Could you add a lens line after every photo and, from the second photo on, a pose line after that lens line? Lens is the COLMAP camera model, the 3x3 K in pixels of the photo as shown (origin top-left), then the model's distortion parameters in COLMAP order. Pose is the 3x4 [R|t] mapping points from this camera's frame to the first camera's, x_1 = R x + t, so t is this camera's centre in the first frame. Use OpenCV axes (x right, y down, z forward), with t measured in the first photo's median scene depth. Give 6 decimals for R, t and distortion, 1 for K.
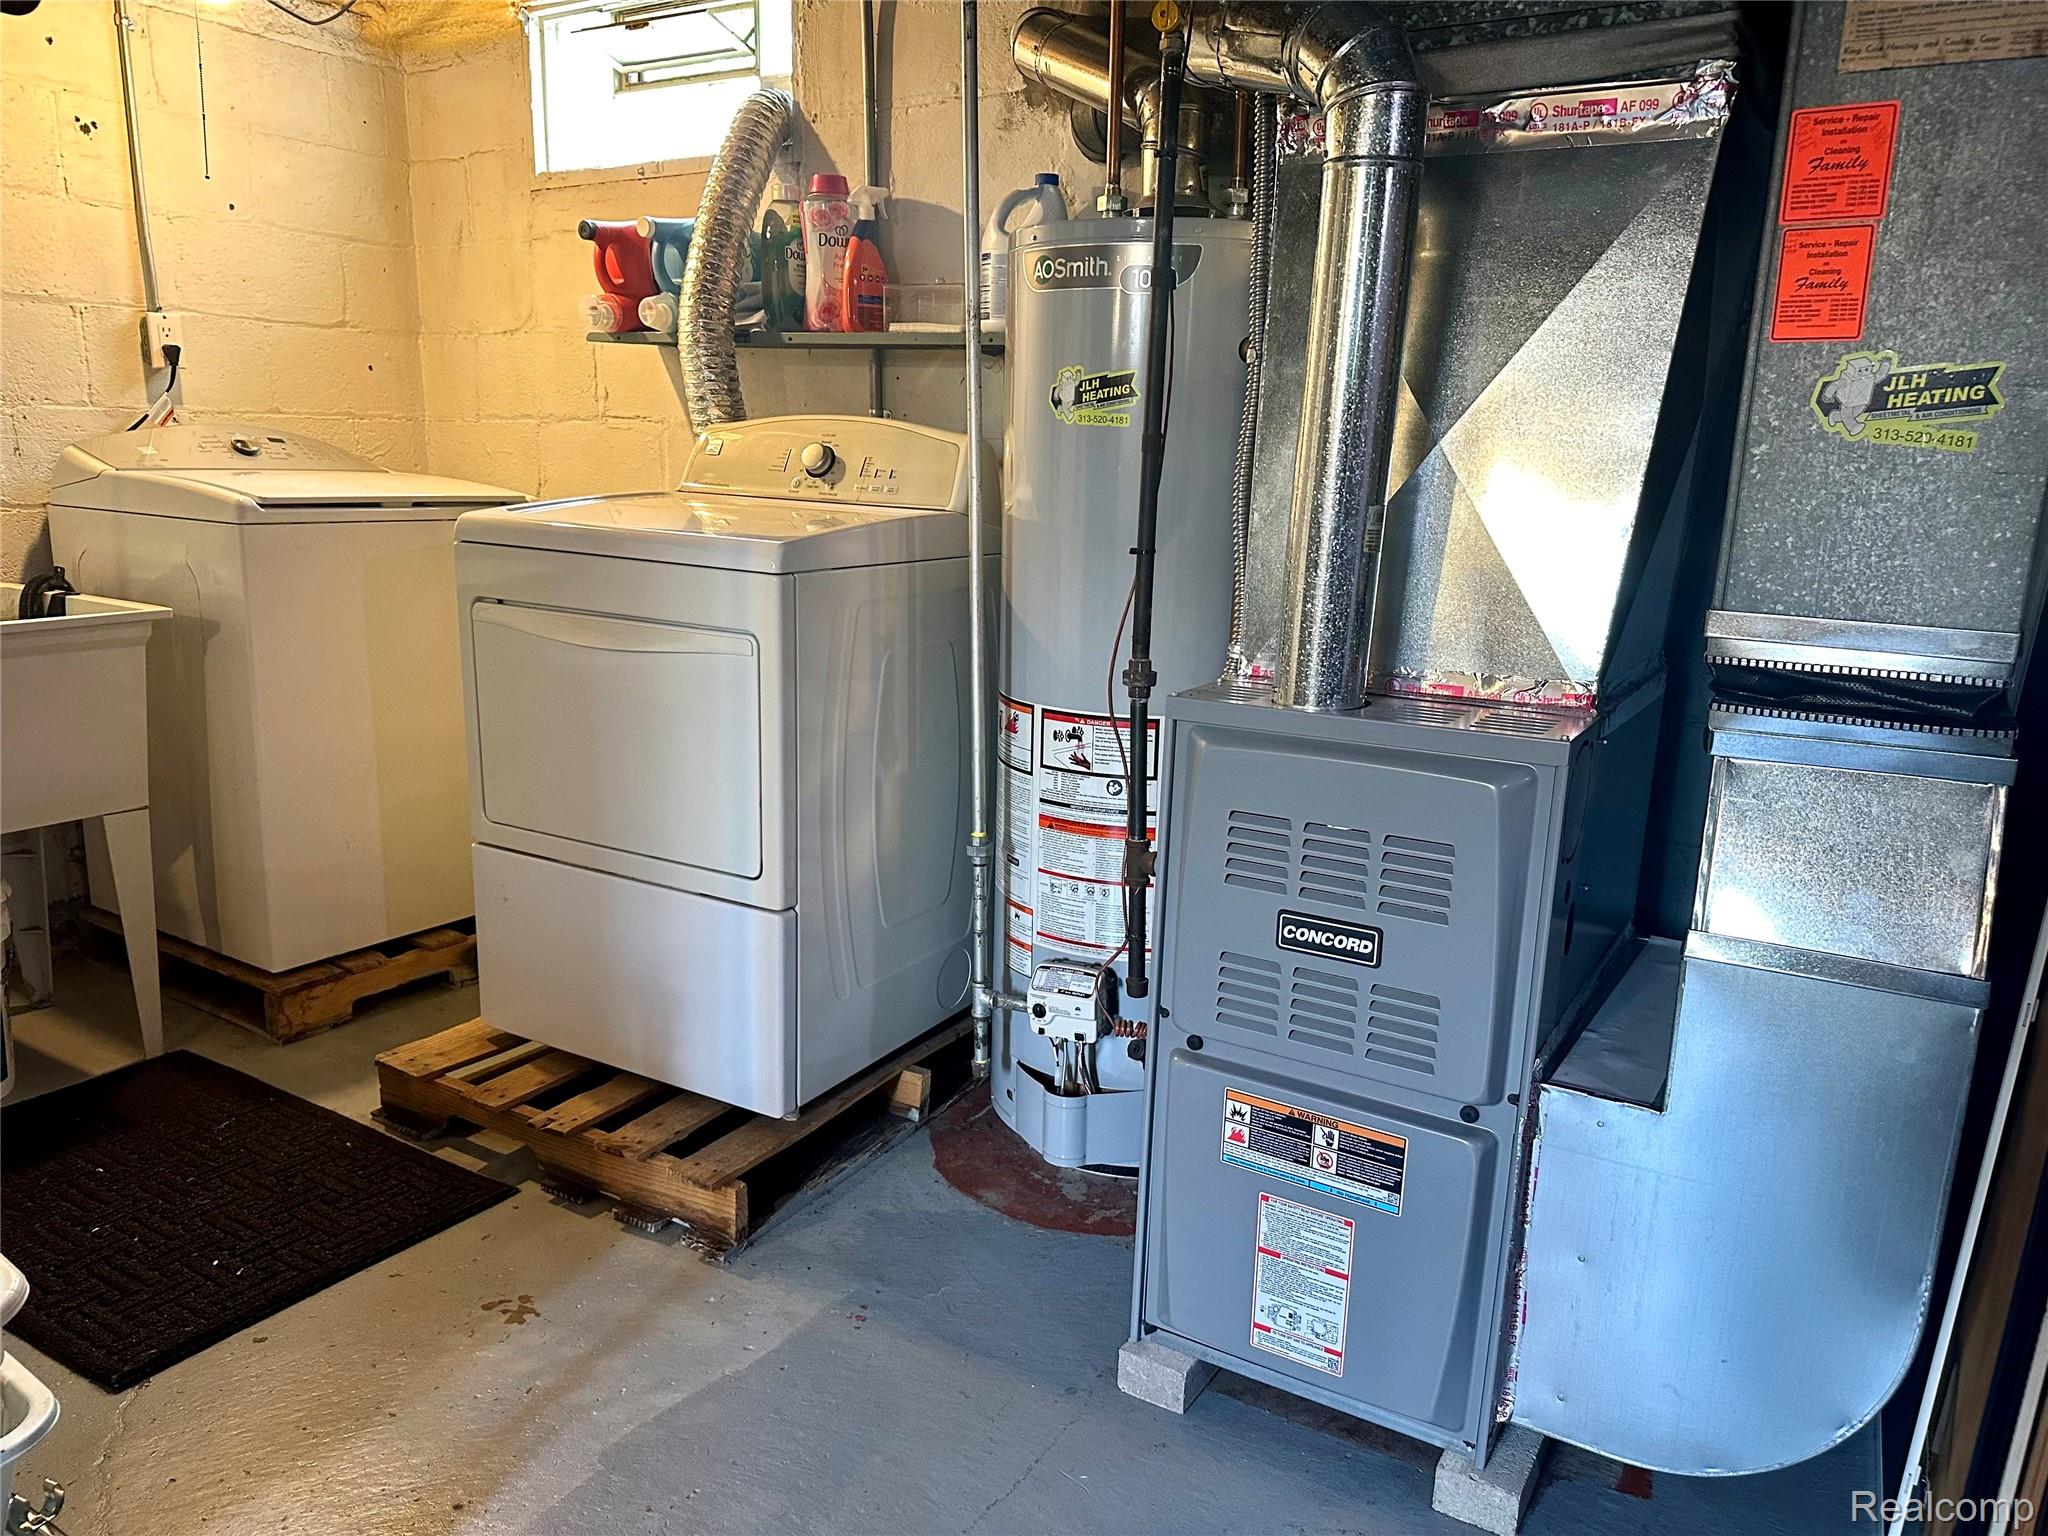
lens RADIAL K [[1439.4, 0, 1019.5], [0, 1439.4, 768.4], [0, 0, 1]] dist [0.082992, -0.104213]
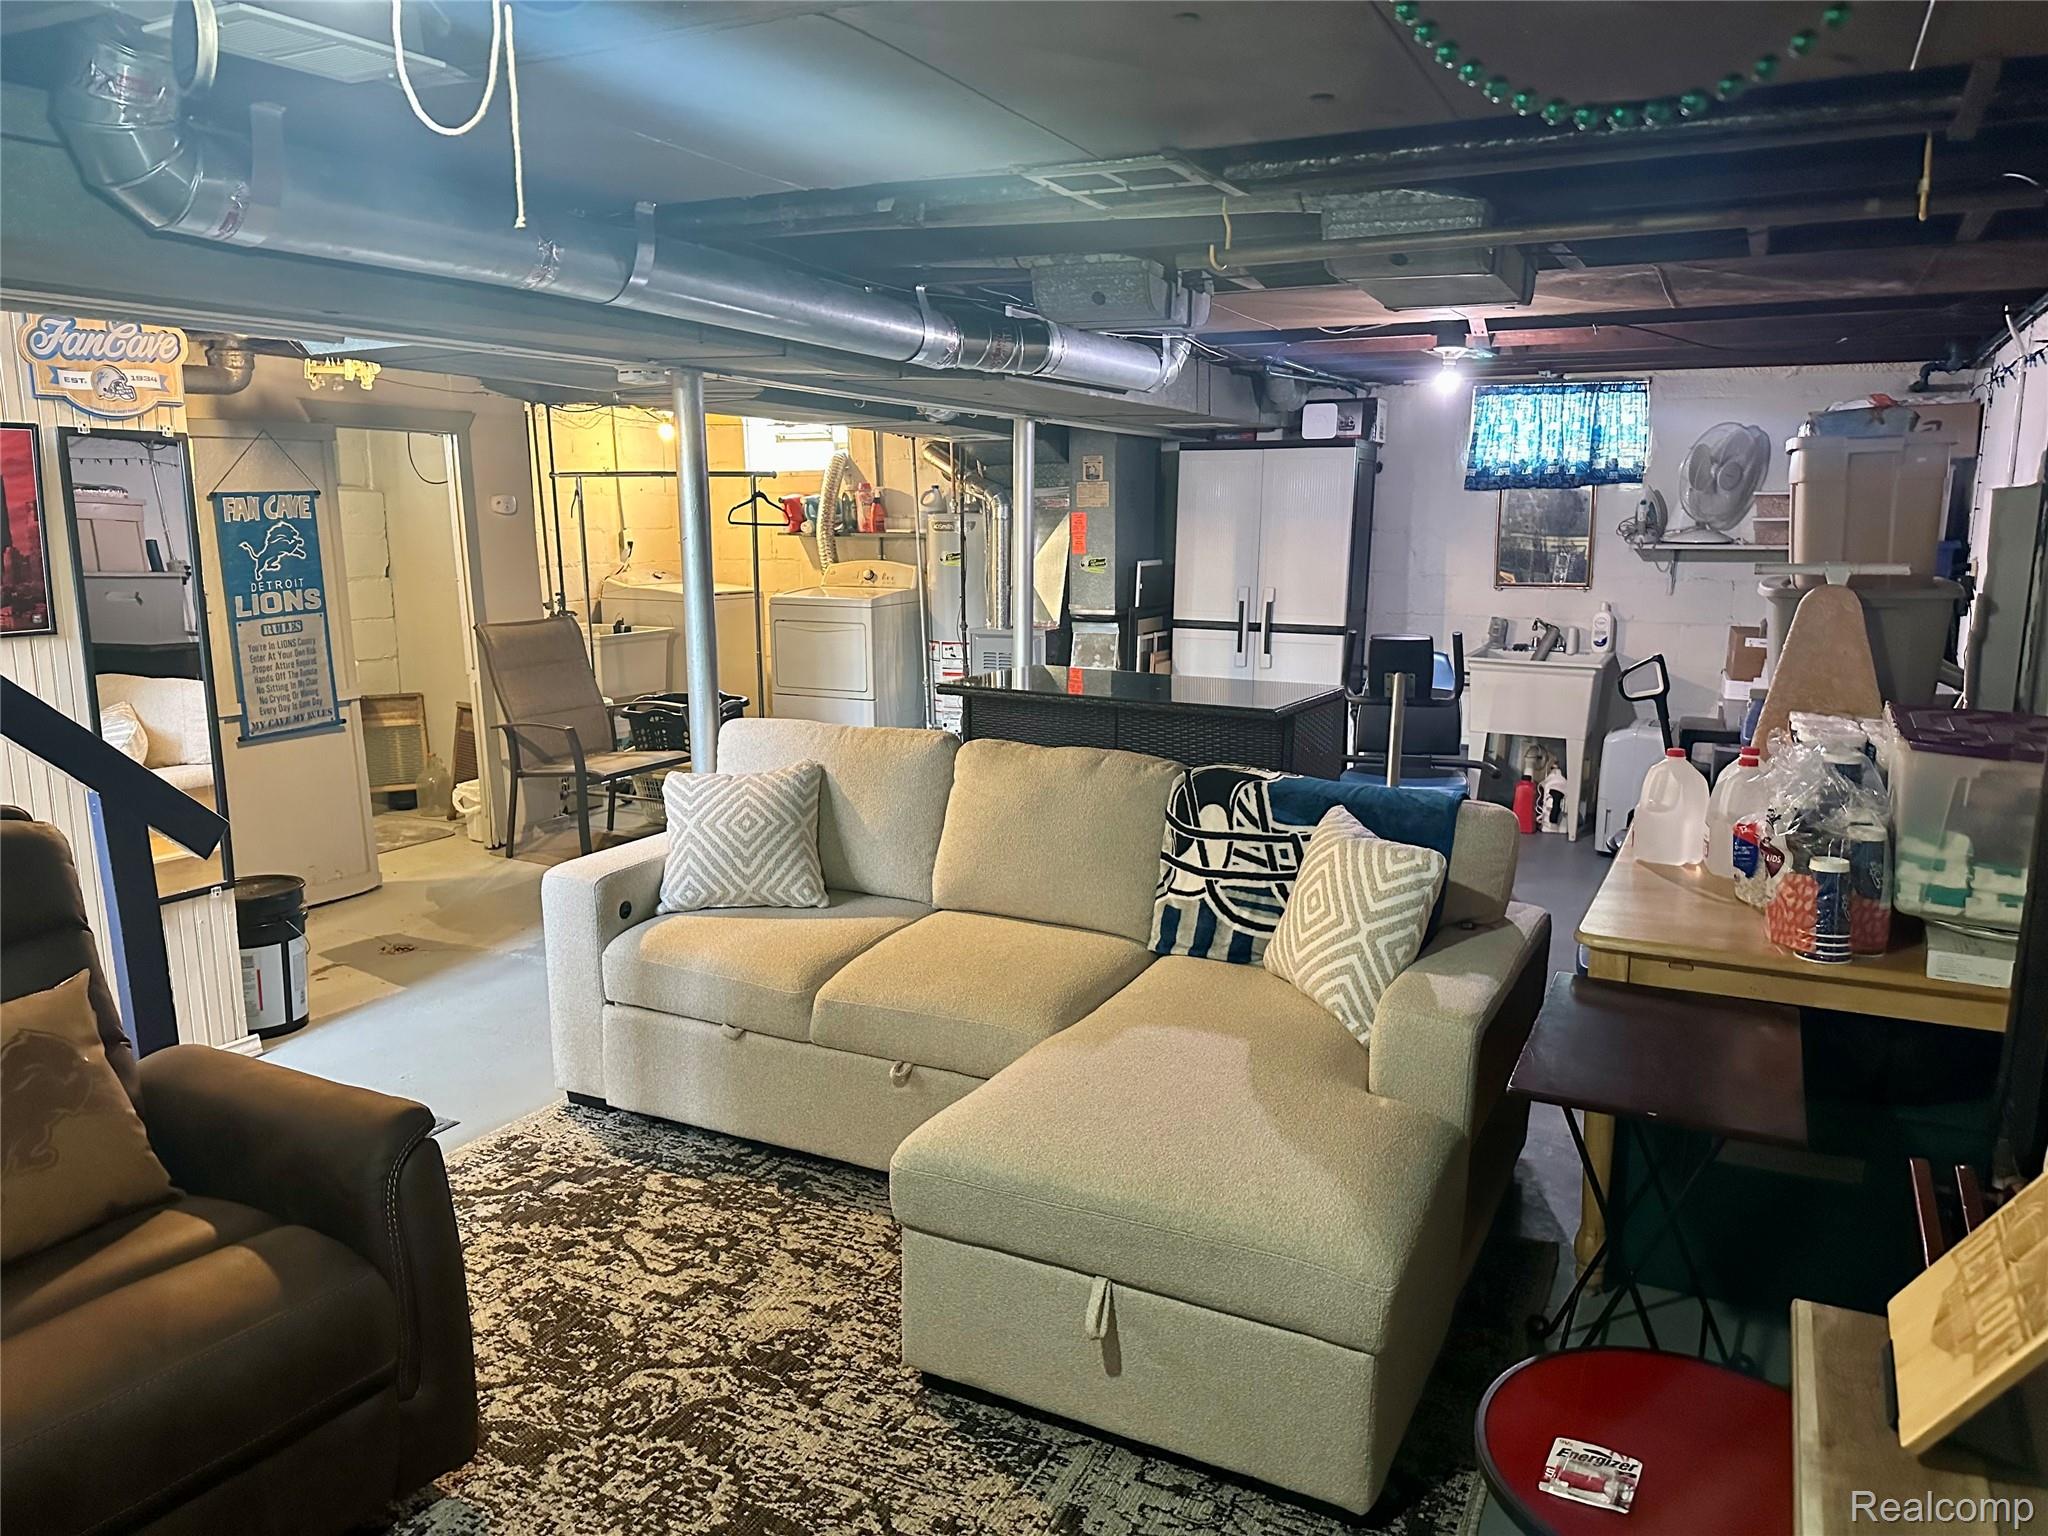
lens RADIAL K [[1439.4, 0, 1028.5], [0, 1439.4, 775.9], [0, 0, 1]] dist [0.082992, -0.104213]
pose [[0.995882, -0.049679, 0.075837, -0.049493], [0.052377, 0.998048, -0.034008, 0.362790], [-0.073999, 0.037840, 0.996540, -2.214008]]
